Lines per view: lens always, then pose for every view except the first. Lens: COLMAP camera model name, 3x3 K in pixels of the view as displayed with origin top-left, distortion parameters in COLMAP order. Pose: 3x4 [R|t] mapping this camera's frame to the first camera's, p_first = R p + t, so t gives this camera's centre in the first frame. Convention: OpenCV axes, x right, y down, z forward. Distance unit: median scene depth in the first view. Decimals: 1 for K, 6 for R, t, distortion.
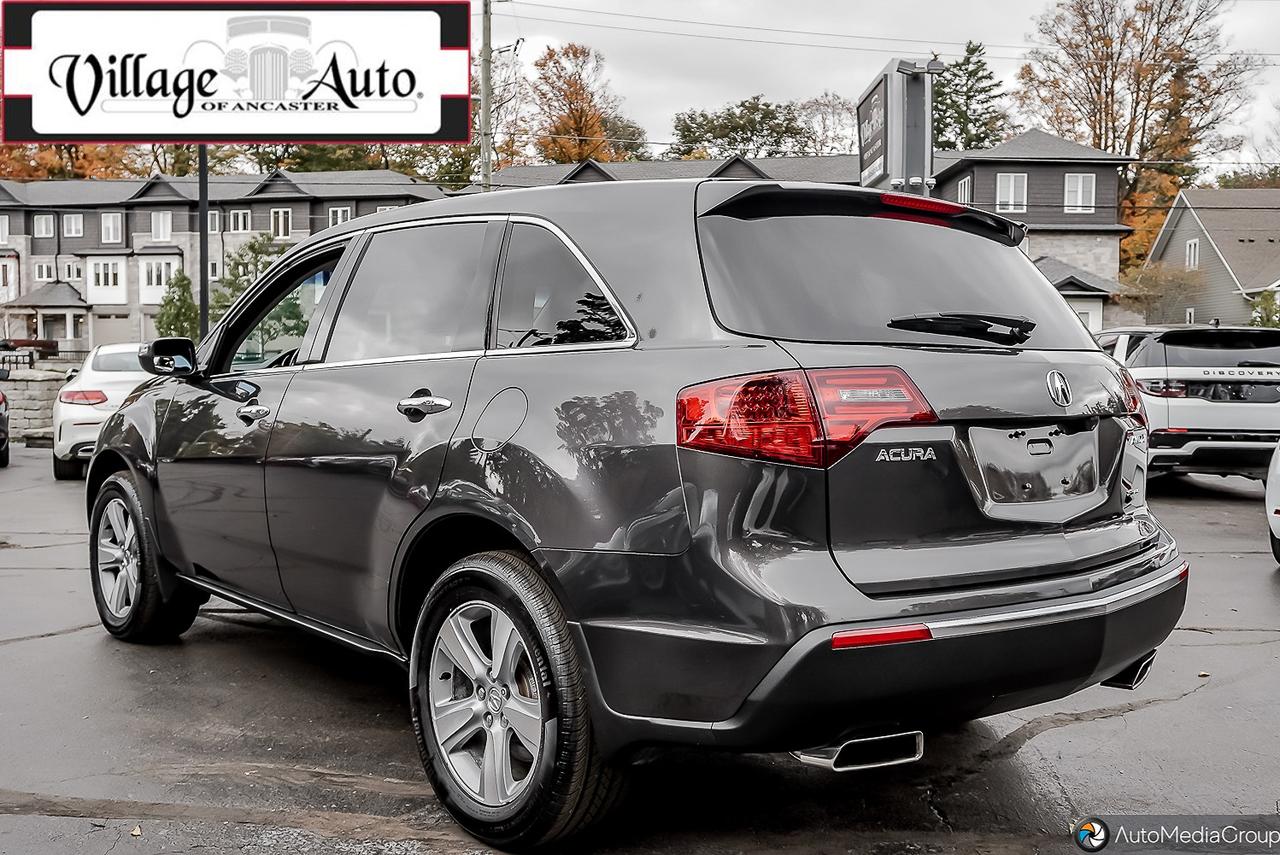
lens RADIAL K [[1157.7, 0, 599.2], [0, 1157.7, 395.1], [0, 0, 1]] dist [0.018232, 0.022070]
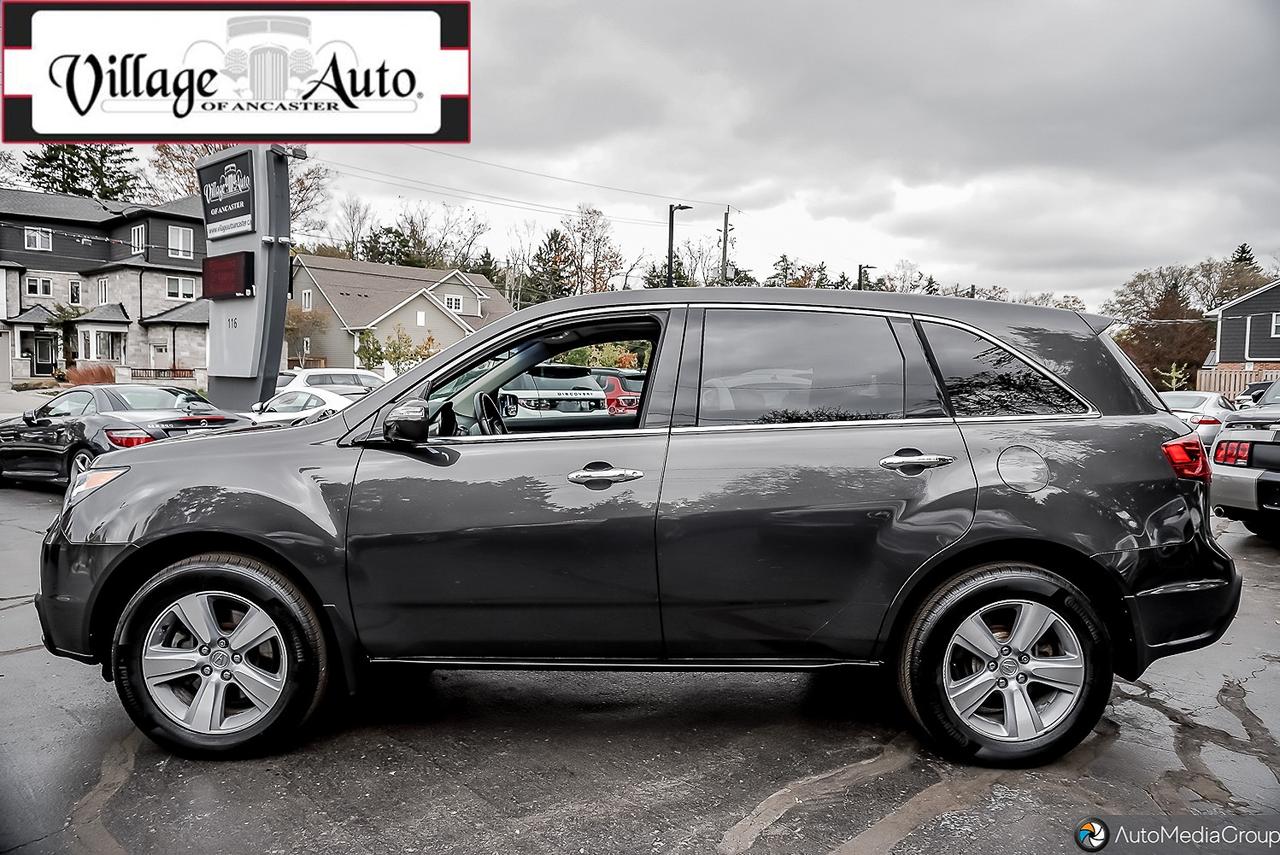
lens RADIAL K [[864.3, 0, 623.3], [0, 864.3, 401.3], [0, 0, 1]] dist [-0.049367, 0.027970]
pose [[0.649544, -0.019525, 0.760073, -0.310036], [0.016535, 0.999797, 0.011553, -0.021455], [-0.760144, 0.005063, 0.649735, 0.178028]]
